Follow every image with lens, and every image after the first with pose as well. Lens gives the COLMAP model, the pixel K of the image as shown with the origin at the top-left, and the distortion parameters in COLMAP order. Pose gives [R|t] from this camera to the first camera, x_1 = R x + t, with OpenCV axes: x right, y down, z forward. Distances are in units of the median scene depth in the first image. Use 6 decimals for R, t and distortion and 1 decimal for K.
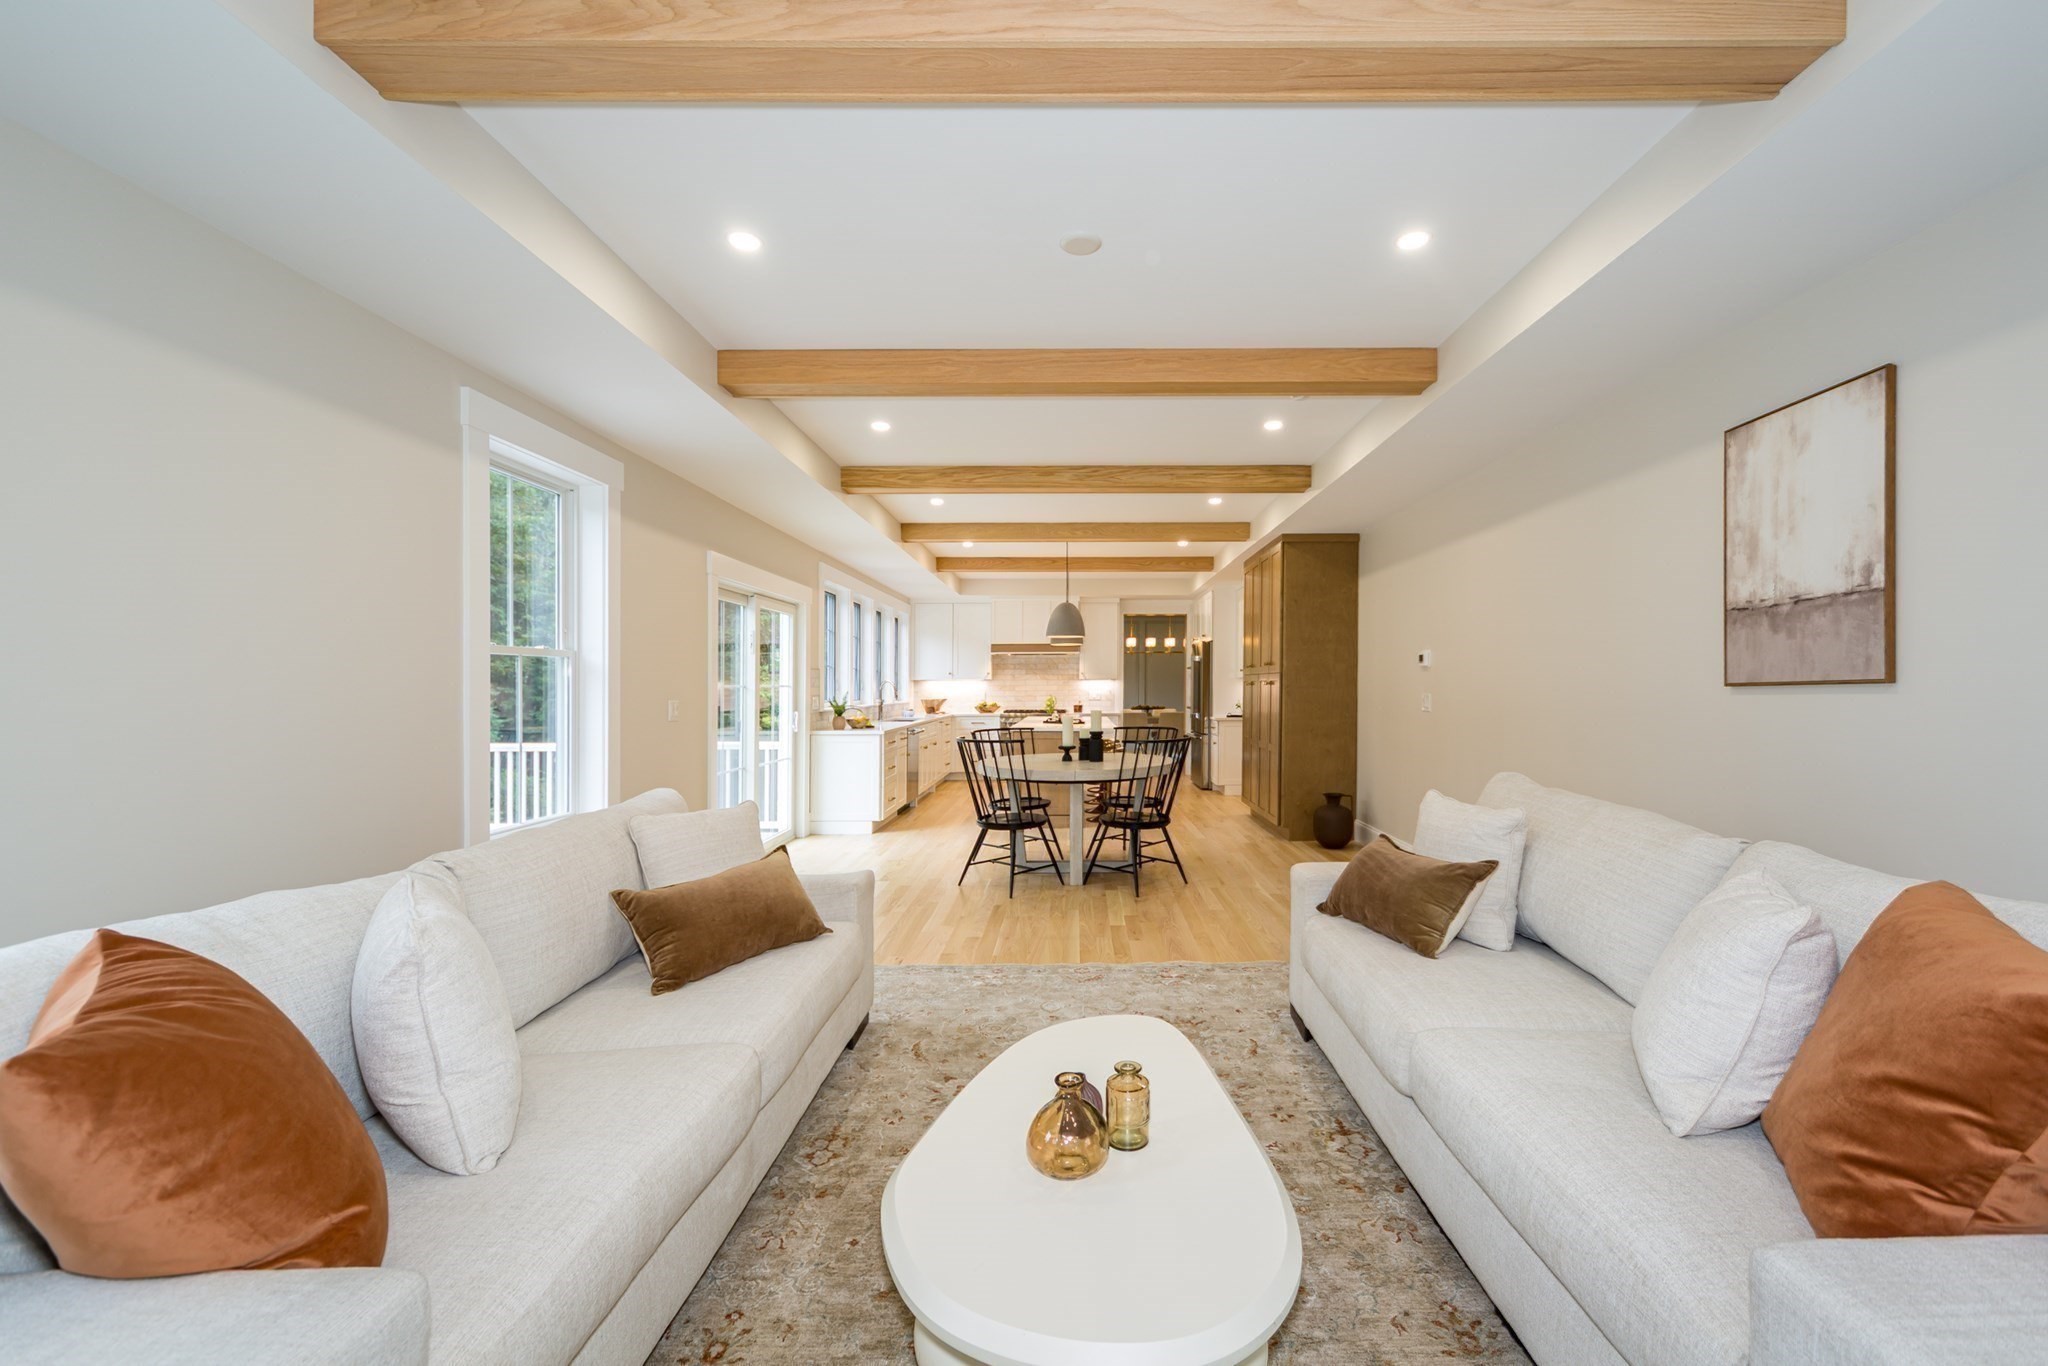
lens RADIAL K [[844.3, 0, 1025.5], [0, 844.3, 693.9], [0, 0, 1]] dist [0.007856, -0.000988]
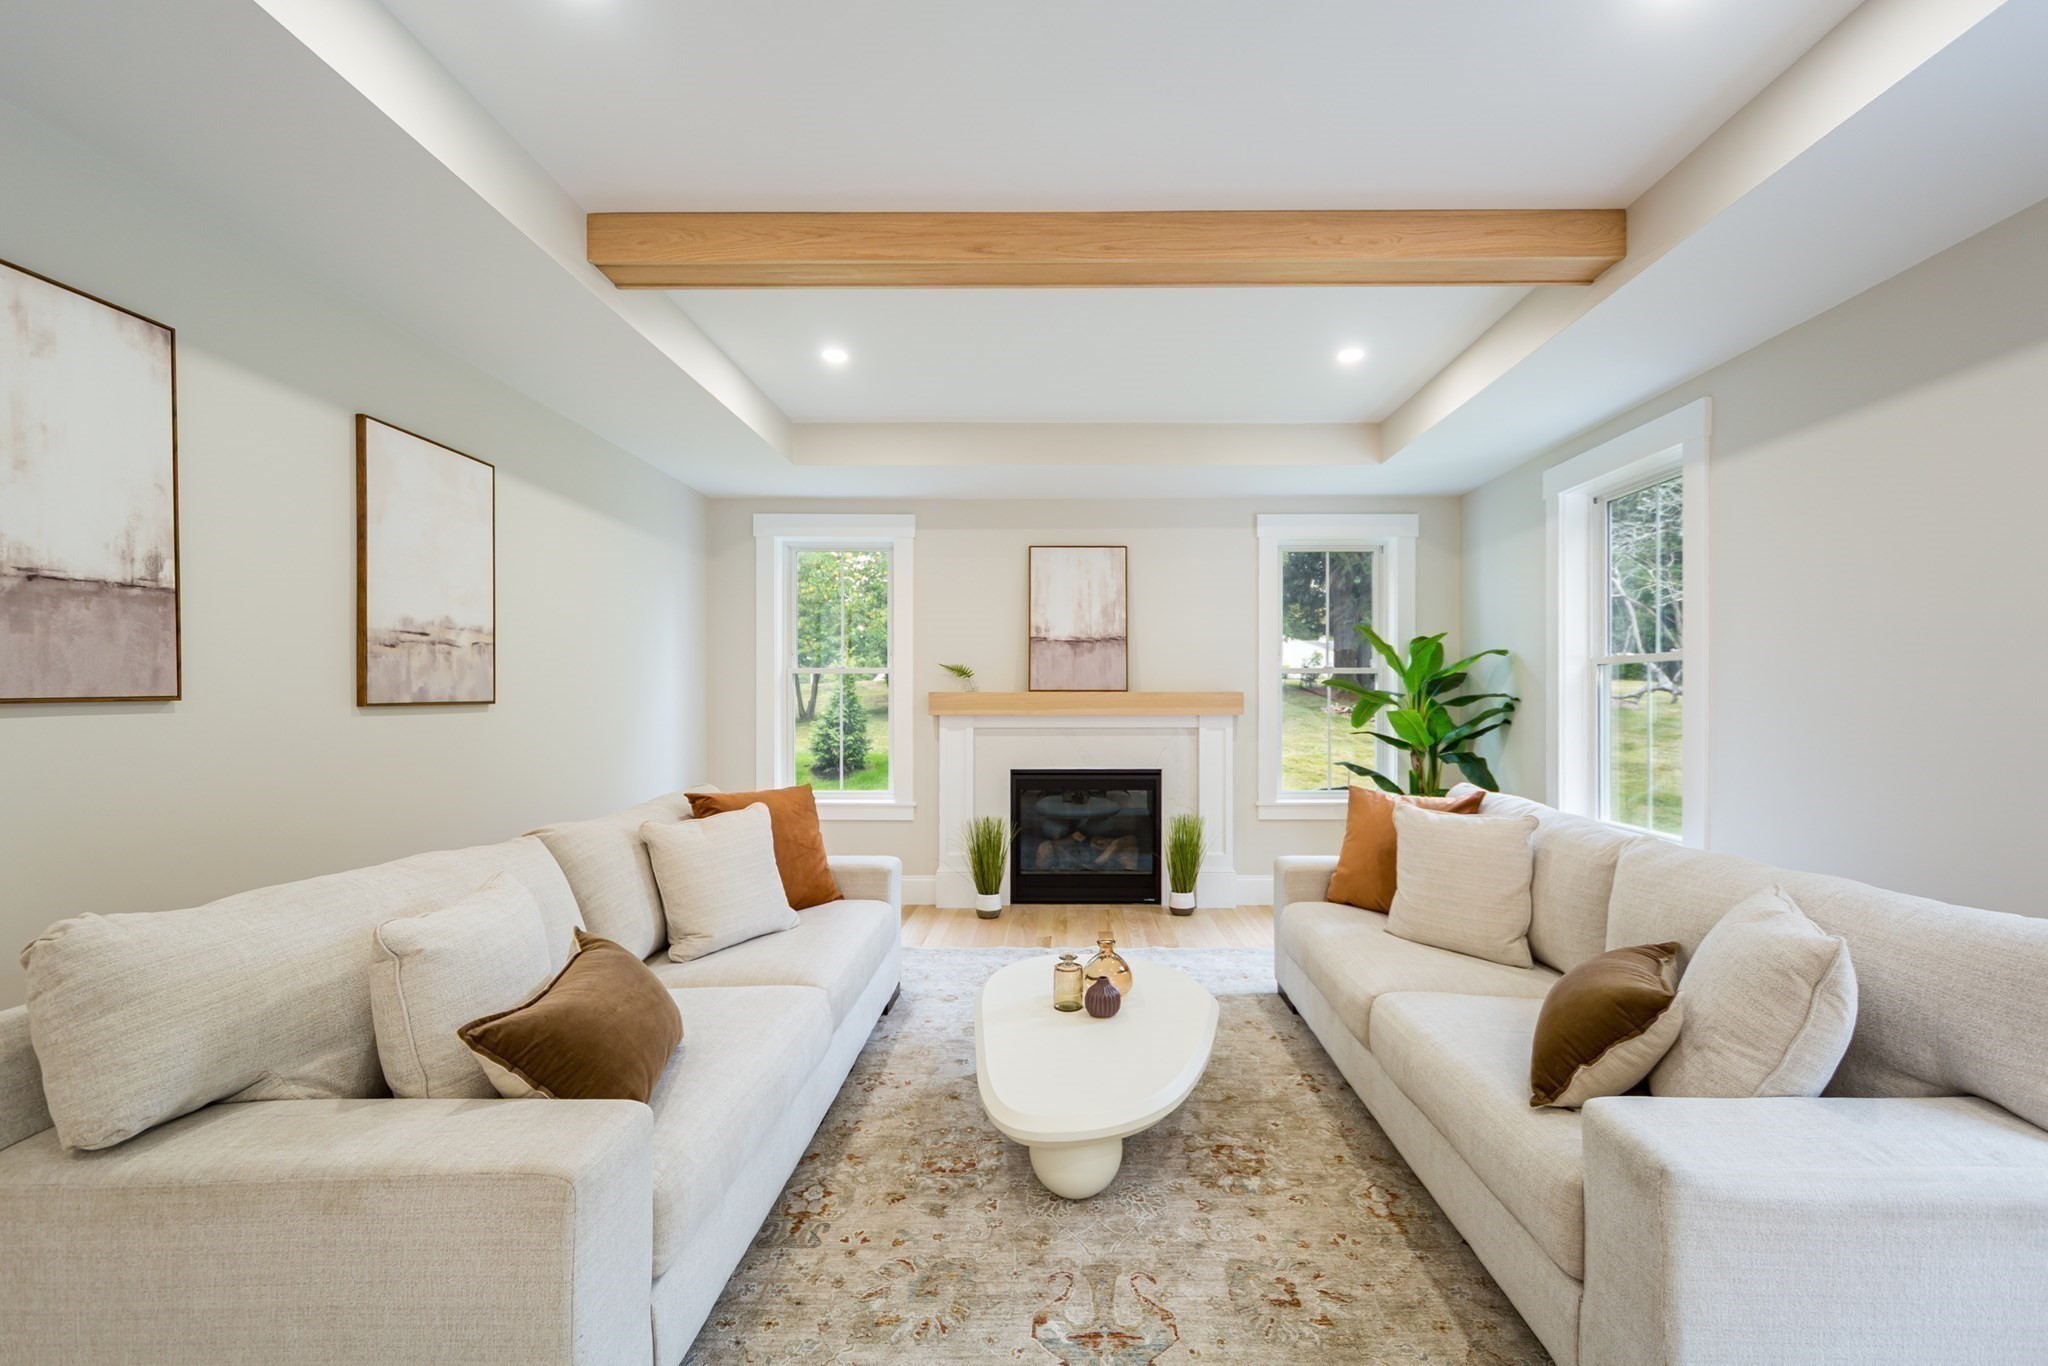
lens RADIAL K [[844.3, 0, 1014.5], [0, 844.3, 694.2], [0, 0, 1]] dist [0.007856, -0.000988]
pose [[-0.999907, 0.000852, -0.013647, 0.164417], [0.000780, 0.999986, 0.005317, -0.021832], [0.013651, 0.005306, -0.999893, 1.772382]]
